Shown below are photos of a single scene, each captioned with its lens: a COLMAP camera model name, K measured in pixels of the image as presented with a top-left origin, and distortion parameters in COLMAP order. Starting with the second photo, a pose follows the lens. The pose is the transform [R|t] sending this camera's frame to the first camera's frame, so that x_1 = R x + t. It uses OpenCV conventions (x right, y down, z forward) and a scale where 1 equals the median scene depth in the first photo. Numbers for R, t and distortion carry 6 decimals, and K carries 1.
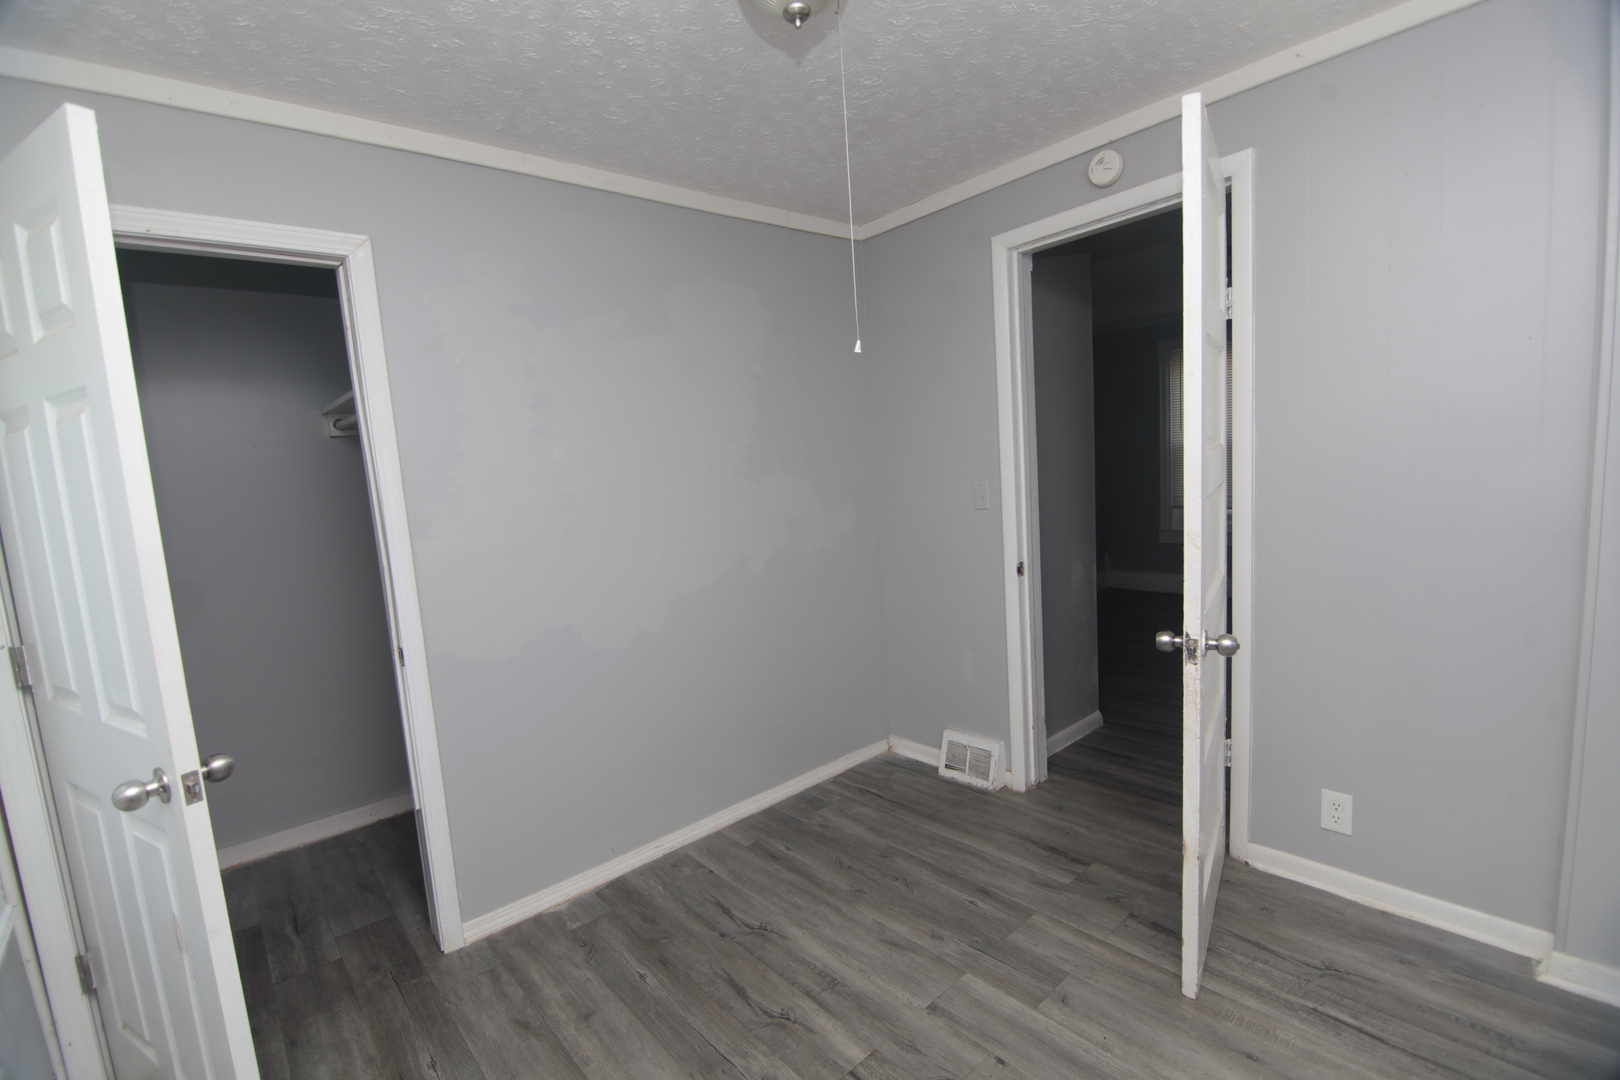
lens RADIAL K [[723.0, 0, 809.6], [0, 723.0, 542.1], [0, 0, 1]] dist [0.002071, -0.012153]
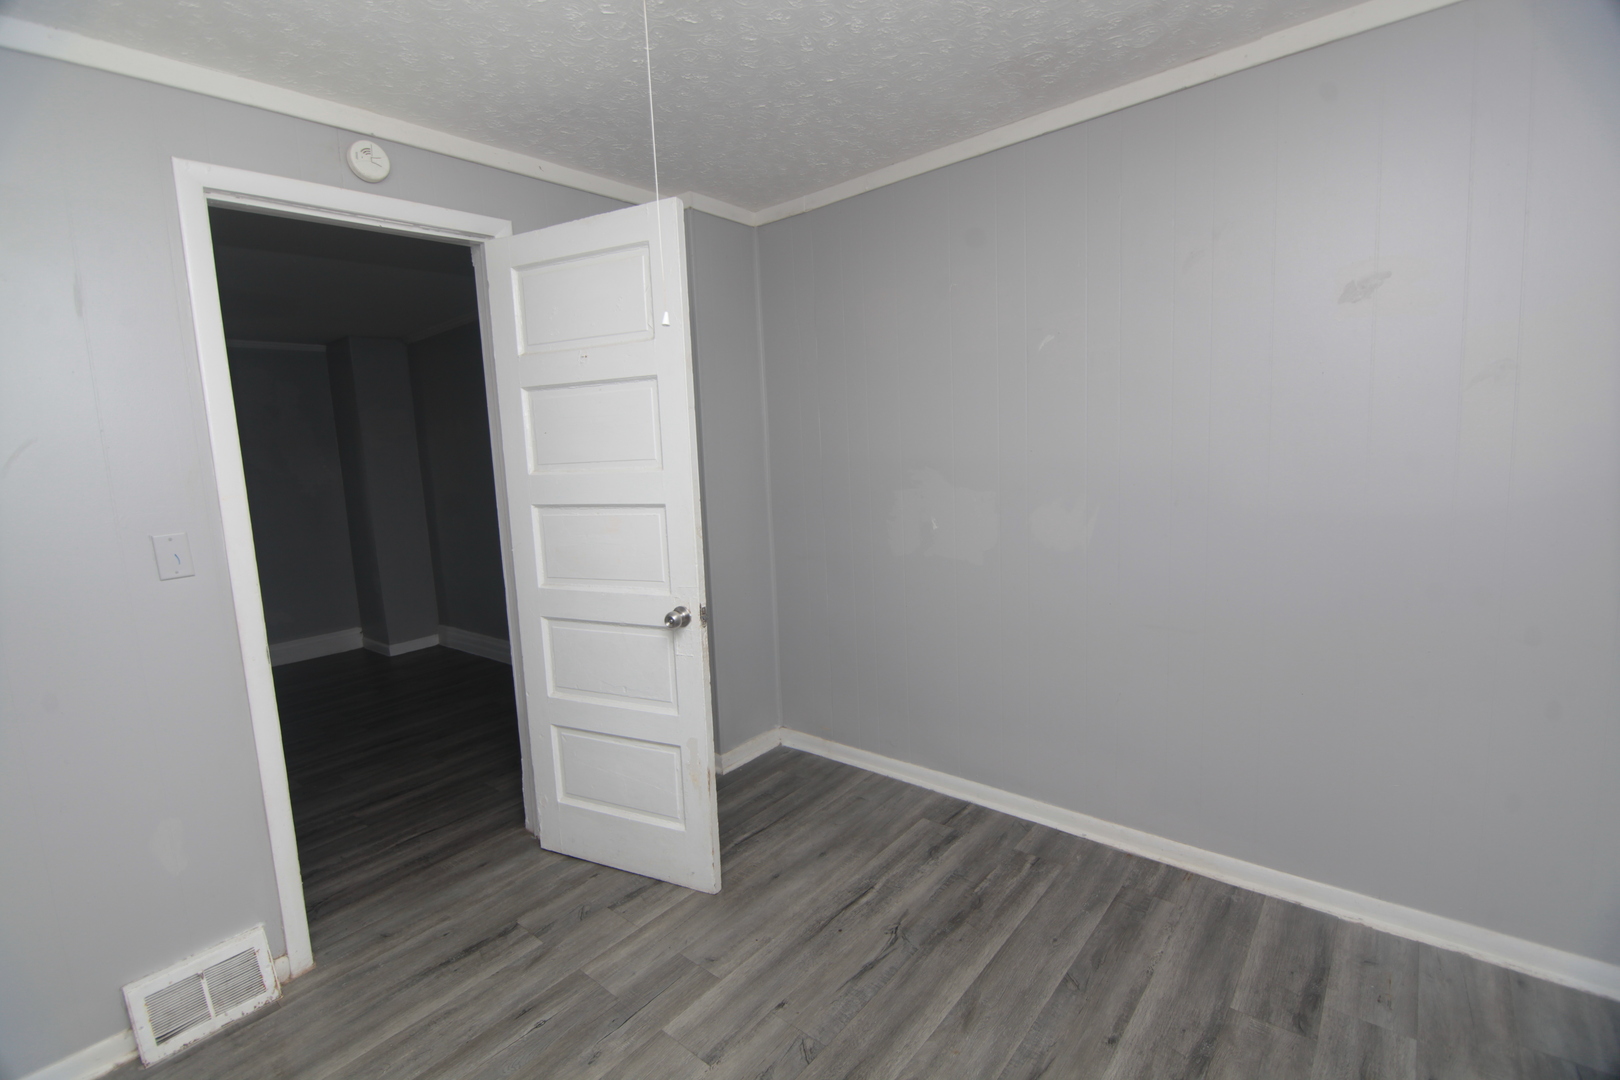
lens RADIAL K [[723.0, 0, 809.6], [0, 723.0, 542.1], [0, 0, 1]] dist [0.002071, -0.012153]
pose [[-0.142601, -0.048225, 0.988605, -0.562568], [0.176075, 0.981645, 0.073283, -0.032773], [-0.973993, 0.184519, -0.131492, 0.686599]]
